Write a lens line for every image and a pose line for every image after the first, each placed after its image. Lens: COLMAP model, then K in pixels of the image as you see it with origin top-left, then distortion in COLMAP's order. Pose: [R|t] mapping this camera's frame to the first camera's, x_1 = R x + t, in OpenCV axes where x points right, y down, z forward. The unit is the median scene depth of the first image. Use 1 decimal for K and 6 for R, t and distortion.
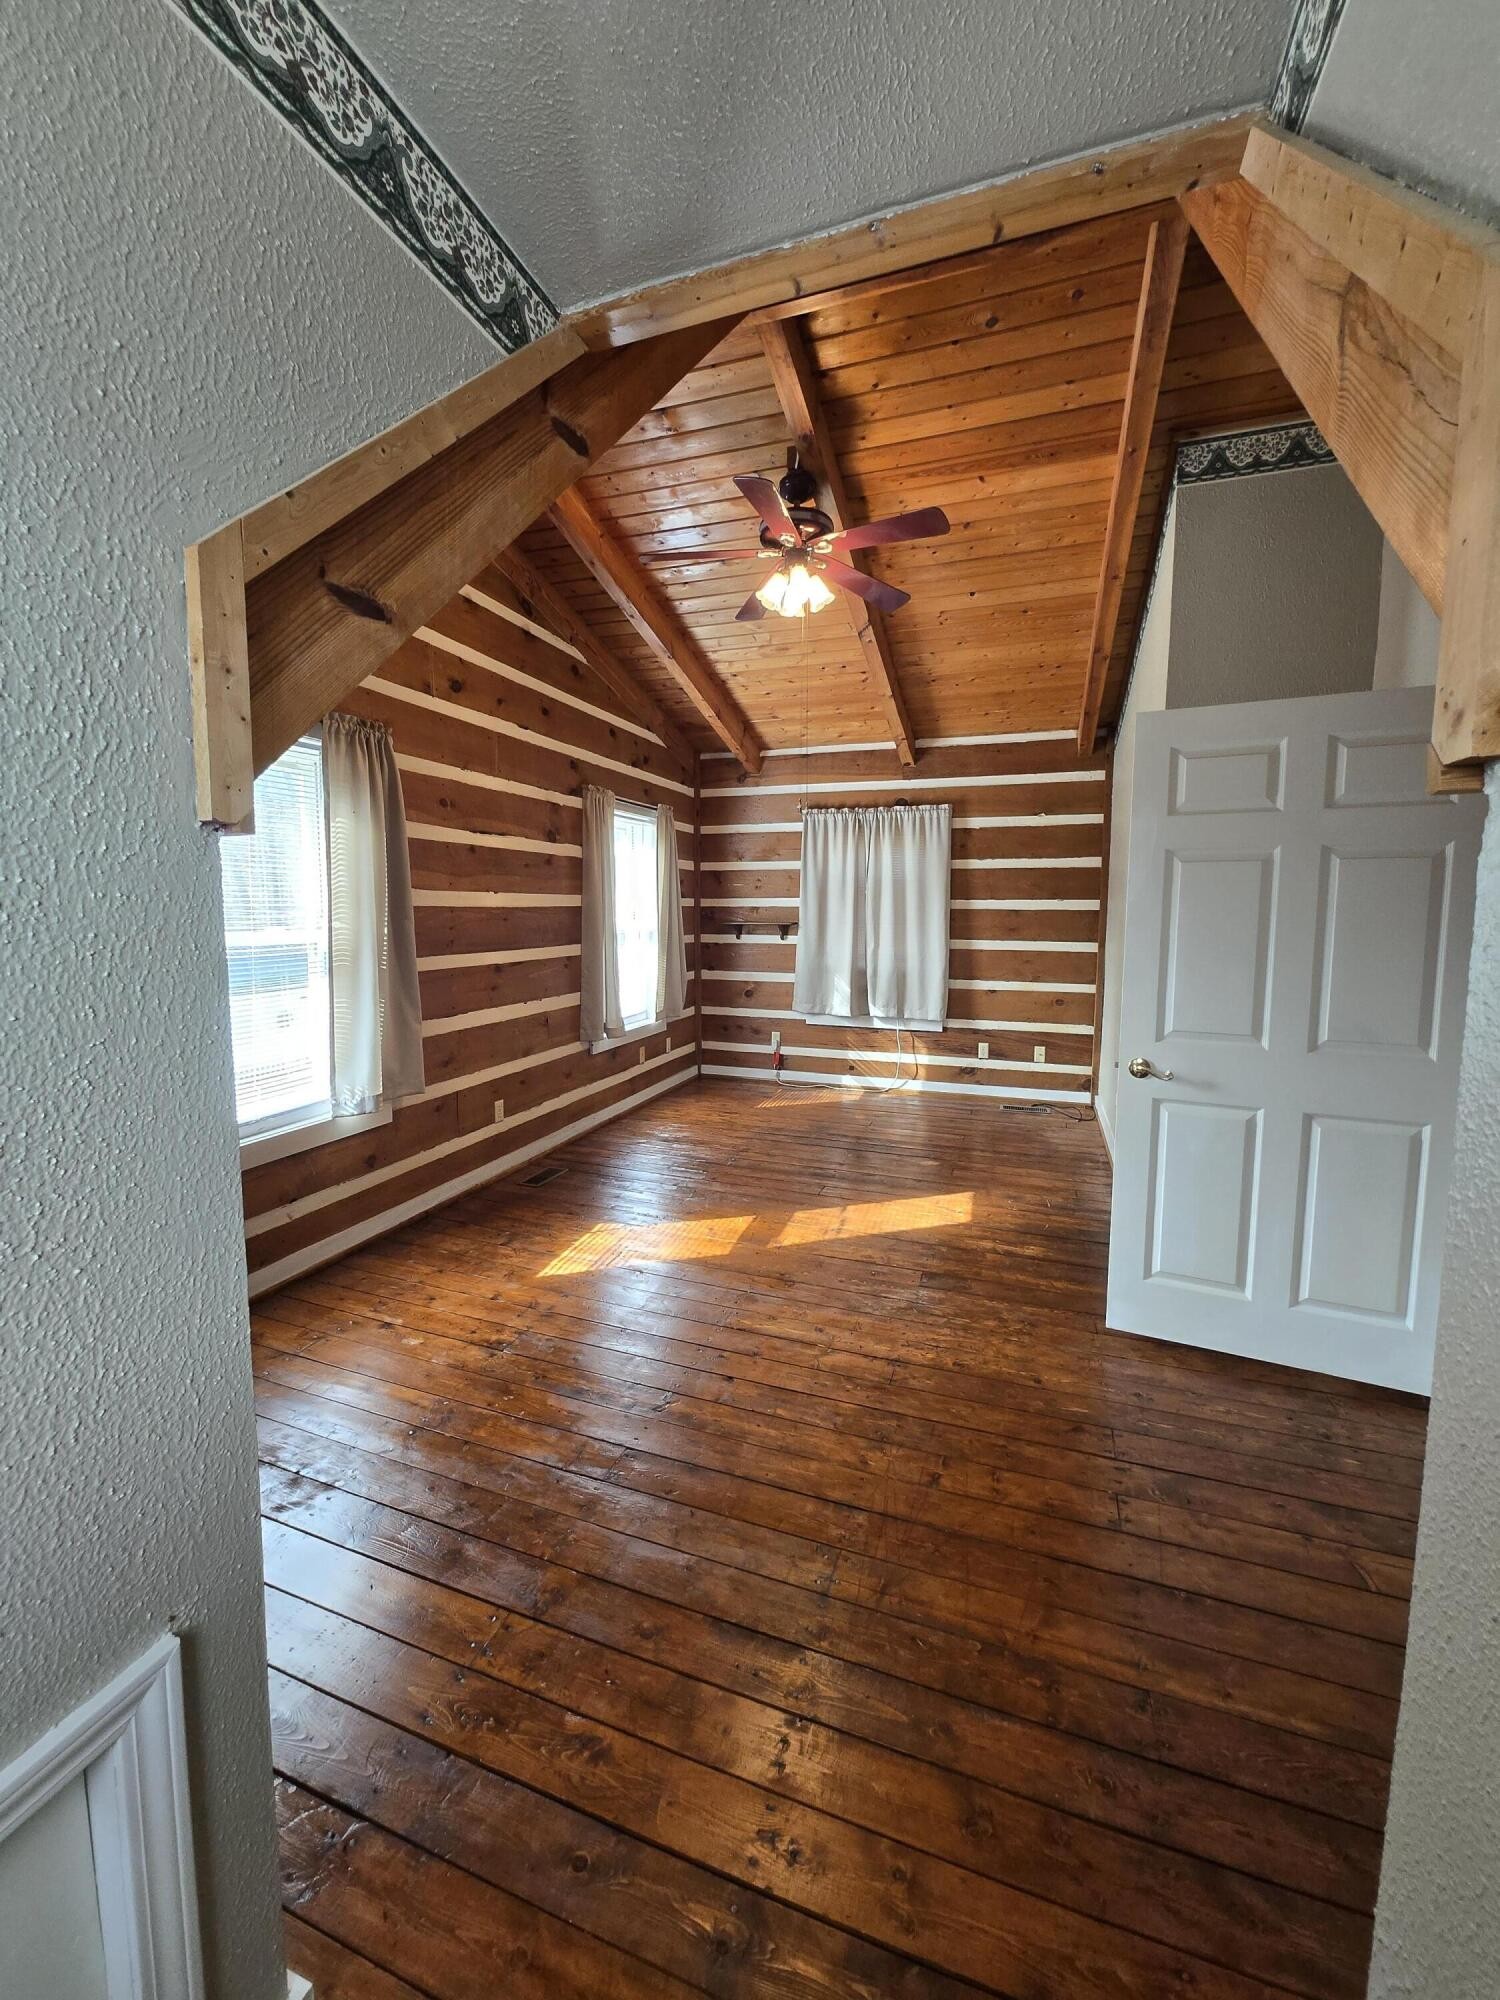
lens RADIAL K [[786.4, 0, 762.6], [0, 786.4, 999.5], [0, 0, 1]] dist [-0.001859, -0.000147]
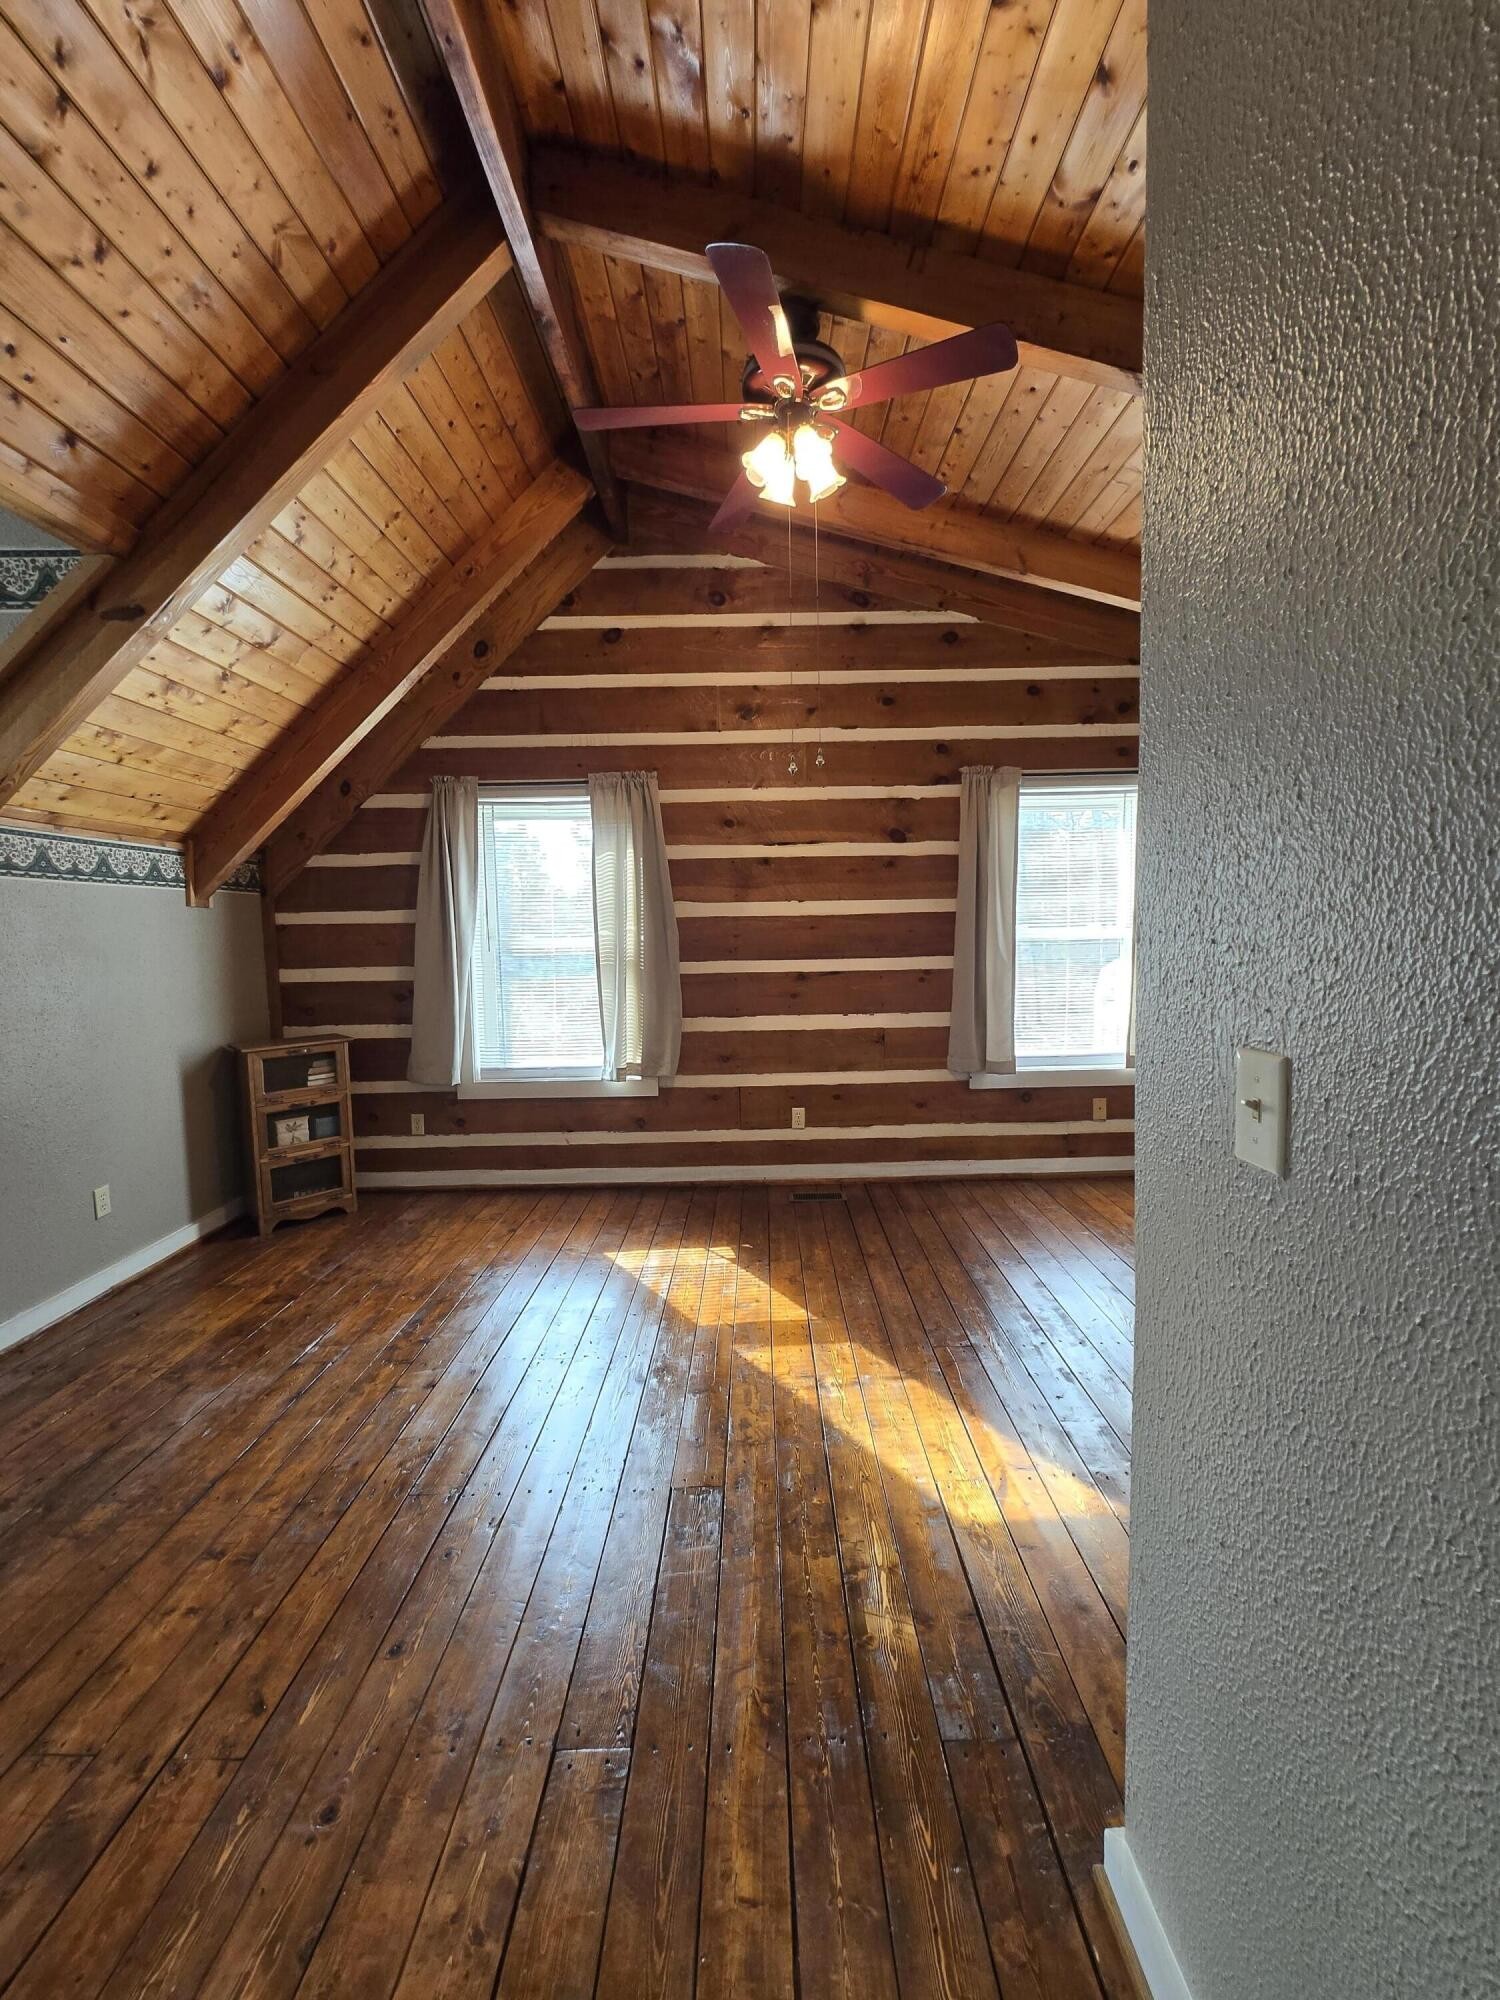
lens RADIAL K [[786.4, 0, 751.7], [0, 786.4, 993.5], [0, 0, 1]] dist [-0.001859, -0.000147]
pose [[0.321447, 0.062788, -0.944844, 0.594968], [-0.089131, 0.995376, 0.035822, -0.048302], [0.942723, 0.072700, 0.325557, 0.612449]]
